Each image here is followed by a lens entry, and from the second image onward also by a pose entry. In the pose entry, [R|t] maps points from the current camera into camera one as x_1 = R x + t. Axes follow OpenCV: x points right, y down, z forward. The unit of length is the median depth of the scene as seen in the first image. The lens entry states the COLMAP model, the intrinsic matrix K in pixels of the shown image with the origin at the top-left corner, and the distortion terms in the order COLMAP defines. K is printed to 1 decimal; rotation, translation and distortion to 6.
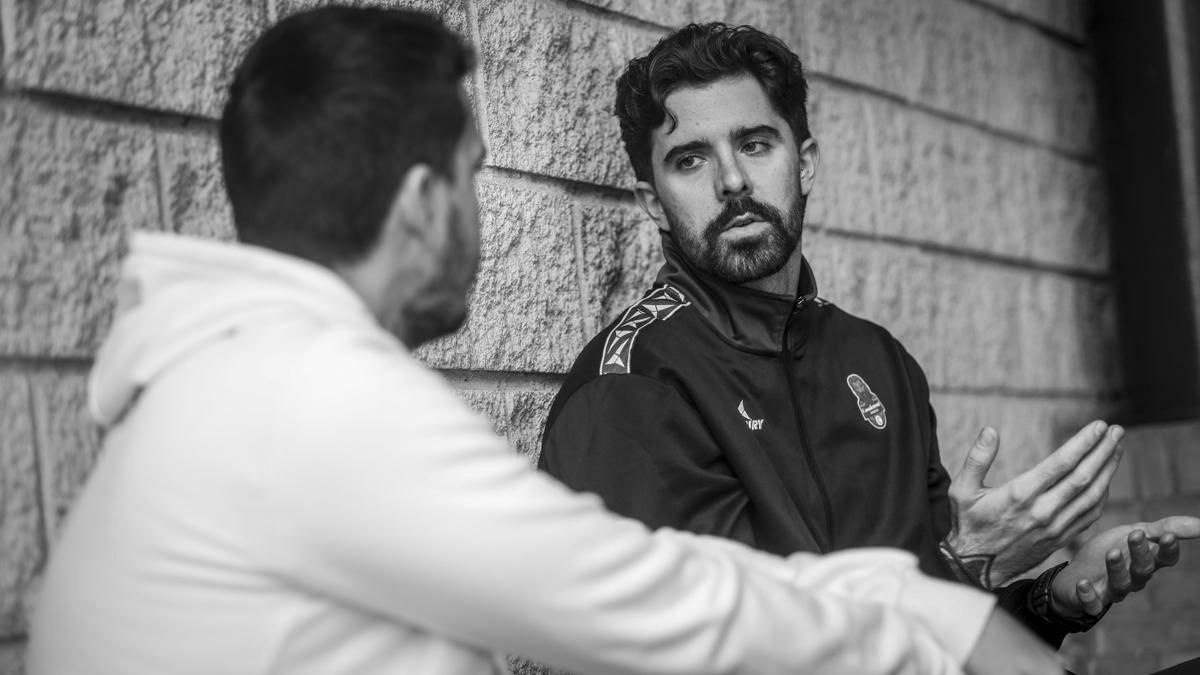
lens RADIAL K [[2797.8, 0, 600.0], [0, 2797.8, 337.5], [0, 0, 1]] dist [-0.420970, 2.368397]
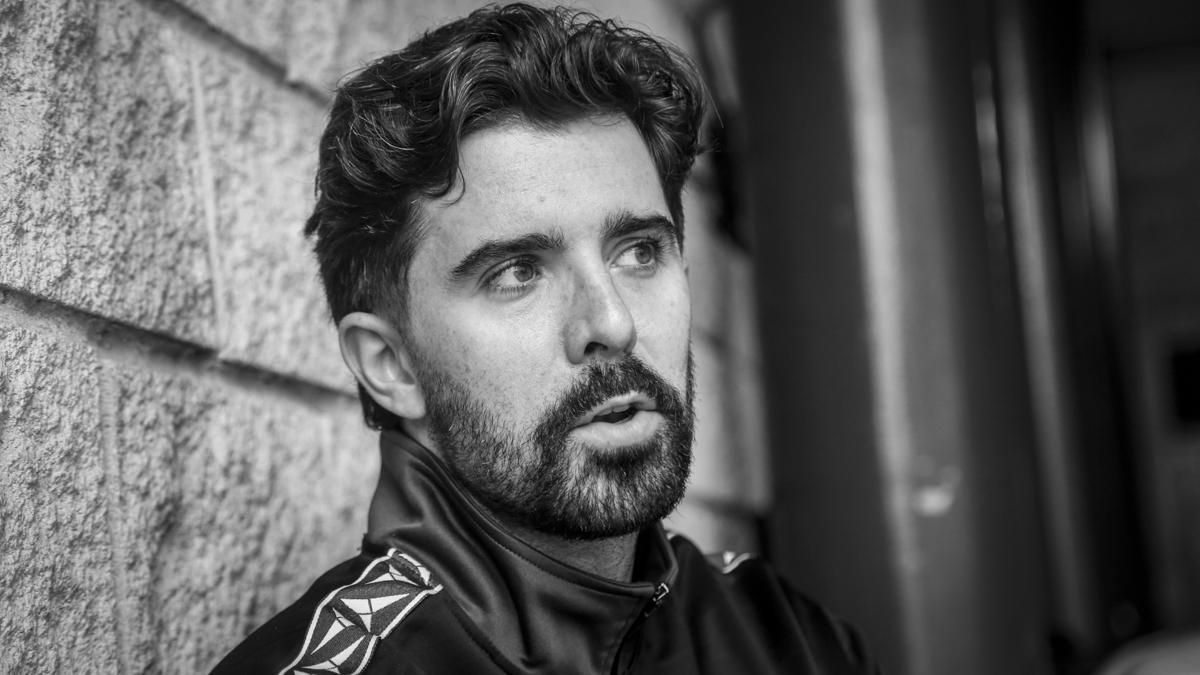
lens RADIAL K [[3126.2, 0, 600.0], [0, 3126.2, 337.5], [0, 0, 1]] dist [0.487813, 0.174241]
pose [[0.977789, 0.032958, 0.206983, -0.040114], [-0.018462, 0.997264, -0.071581, -0.014887], [-0.208776, 0.066170, 0.975722, 0.453245]]
